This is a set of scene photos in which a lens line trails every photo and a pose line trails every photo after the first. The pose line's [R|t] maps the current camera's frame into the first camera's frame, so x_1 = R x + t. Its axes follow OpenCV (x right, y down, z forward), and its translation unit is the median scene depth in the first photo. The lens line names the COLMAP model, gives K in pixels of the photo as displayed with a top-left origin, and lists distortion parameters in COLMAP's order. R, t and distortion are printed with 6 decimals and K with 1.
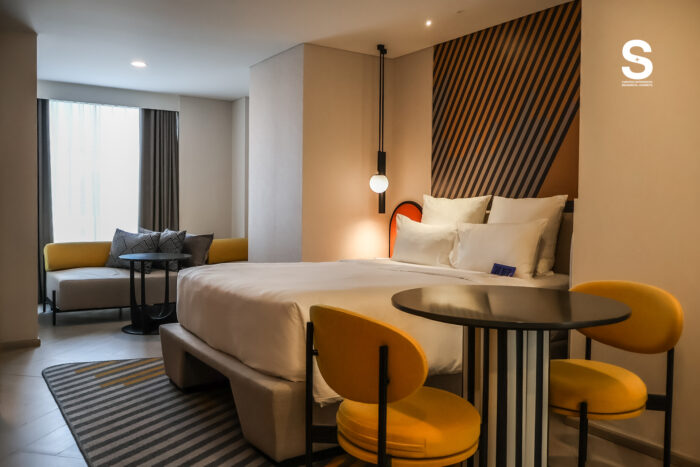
lens RADIAL K [[600.2, 0, 349.7], [0, 600.2, 222.5], [0, 0, 1]] dist [-0.007037, -0.003205]
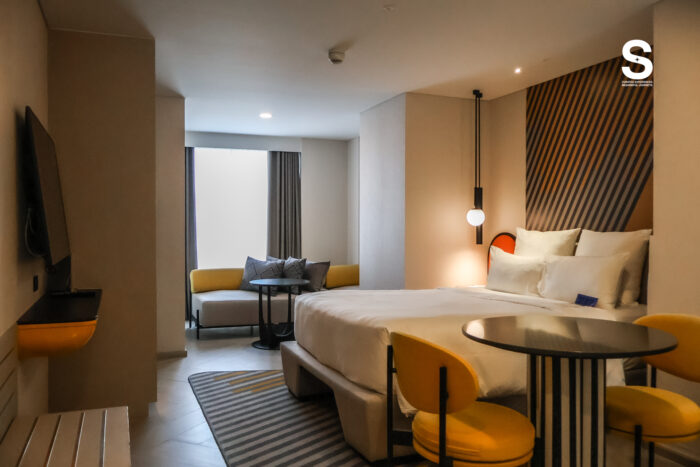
lens RADIAL K [[584.4, 0, 350.0], [0, 584.4, 233.5], [0, 0, 1]] dist [-0.009124, -0.000713]
pose [[0.978815, -0.007258, -0.204619, 0.051079], [0.003660, 0.999832, -0.017953, -0.020712], [0.204715, 0.016824, 0.978677, -0.095308]]
